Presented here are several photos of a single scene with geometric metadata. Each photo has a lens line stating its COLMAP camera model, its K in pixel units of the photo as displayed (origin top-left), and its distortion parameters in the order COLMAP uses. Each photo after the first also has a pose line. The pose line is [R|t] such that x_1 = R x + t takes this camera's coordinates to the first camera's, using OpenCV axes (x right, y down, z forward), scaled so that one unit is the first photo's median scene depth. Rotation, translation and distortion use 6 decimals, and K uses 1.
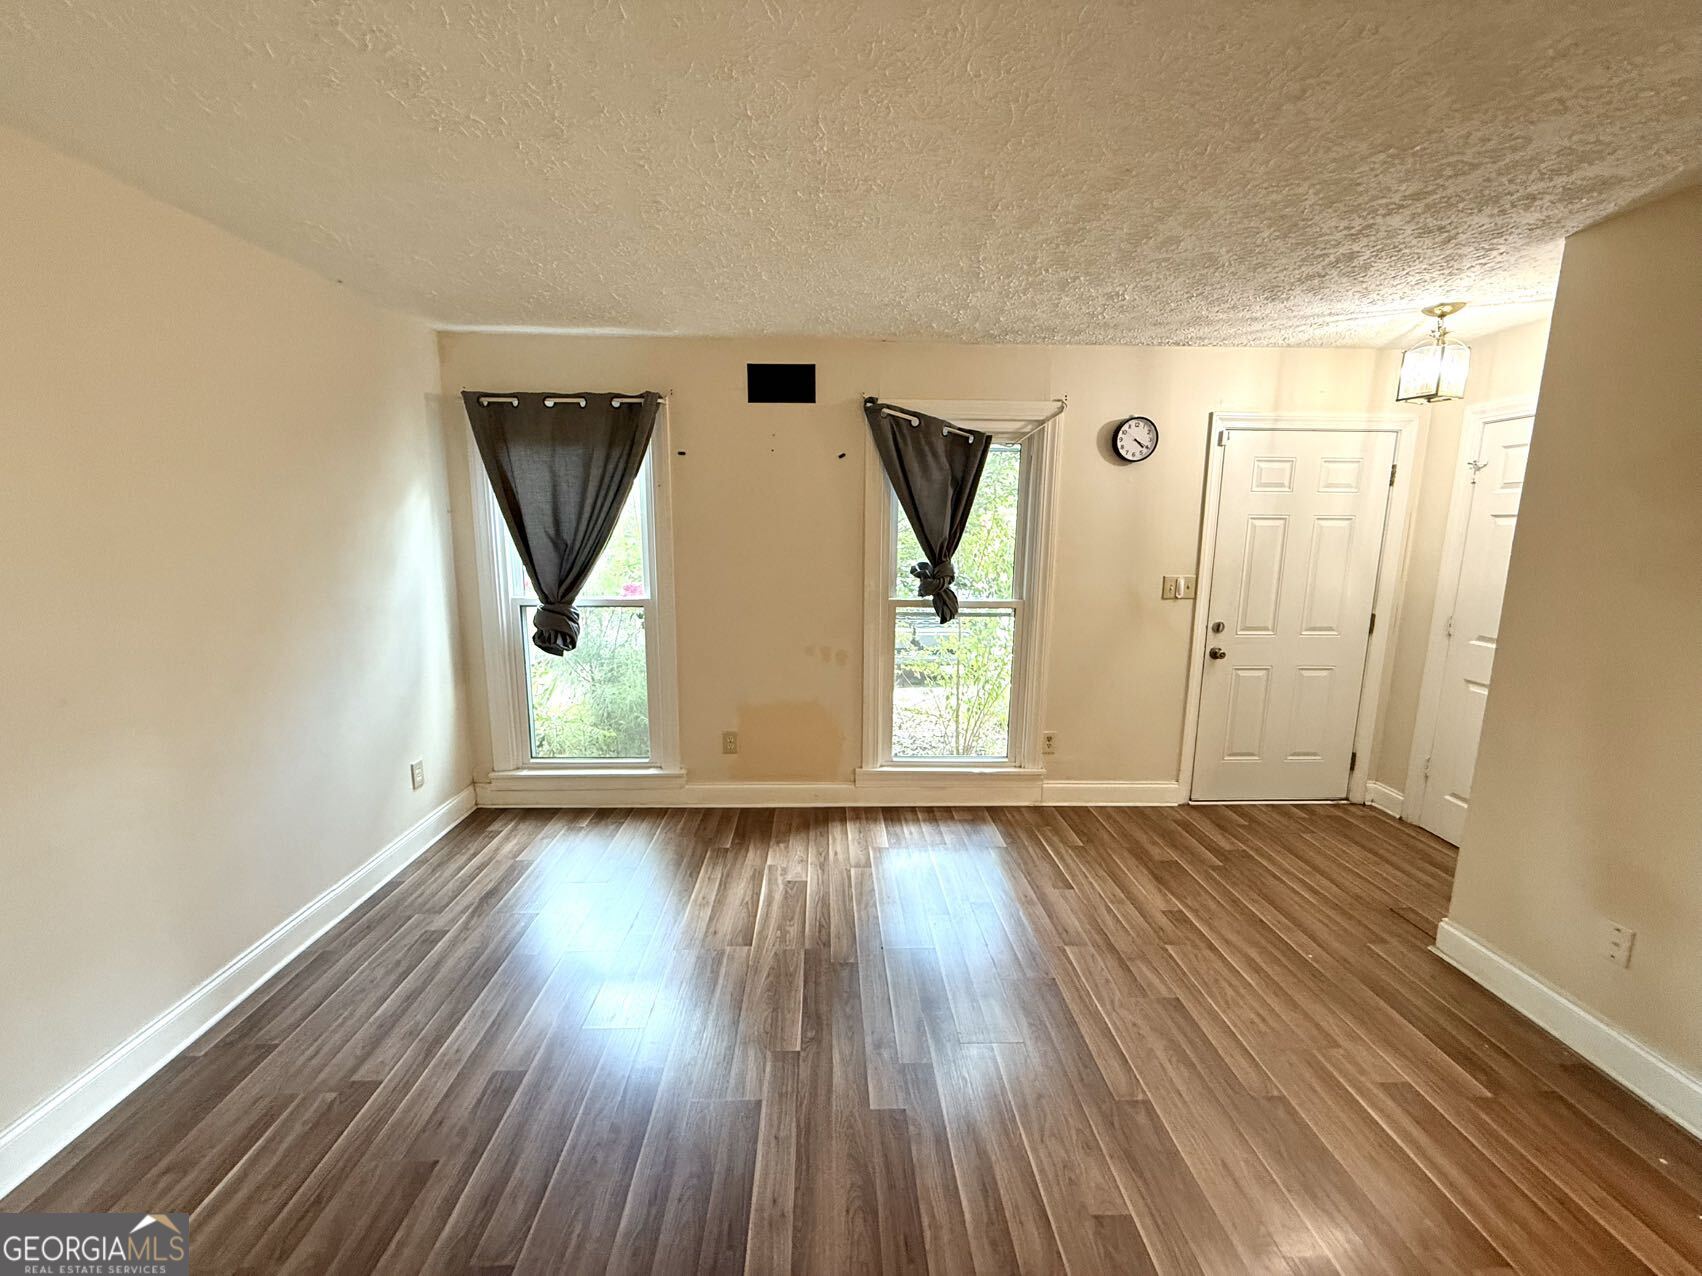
lens RADIAL K [[695.3, 0, 870.5], [0, 695.3, 650.8], [0, 0, 1]] dist [-0.000363, -0.000051]
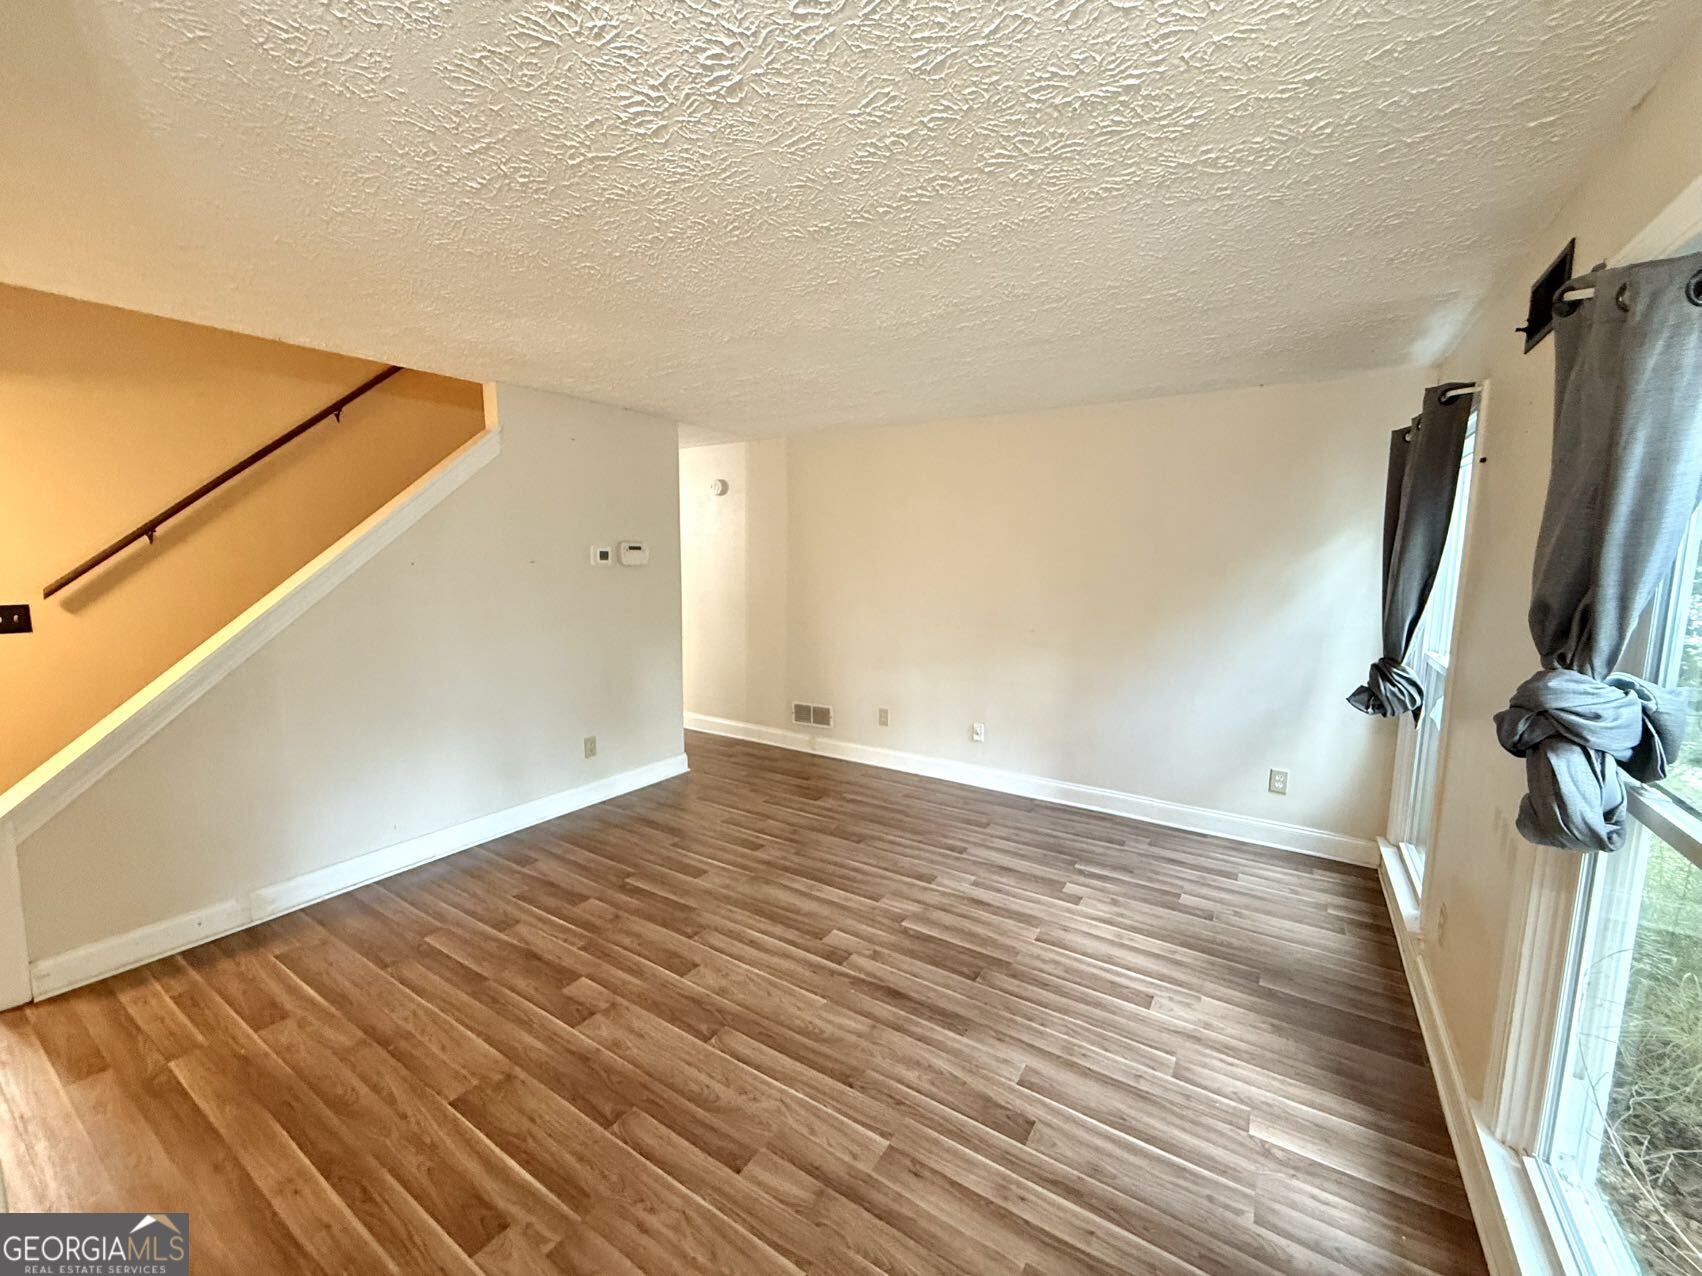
lens RADIAL K [[681.3, 0, 845.9], [0, 681.3, 635.4], [0, 0, 1]] dist [-0.001105, -0.000268]
pose [[-0.603481, 0.076682, -0.793682, 0.757286], [-0.160903, 0.963178, 0.215401, -0.213860], [0.780975, 0.257696, -0.568921, 1.120475]]
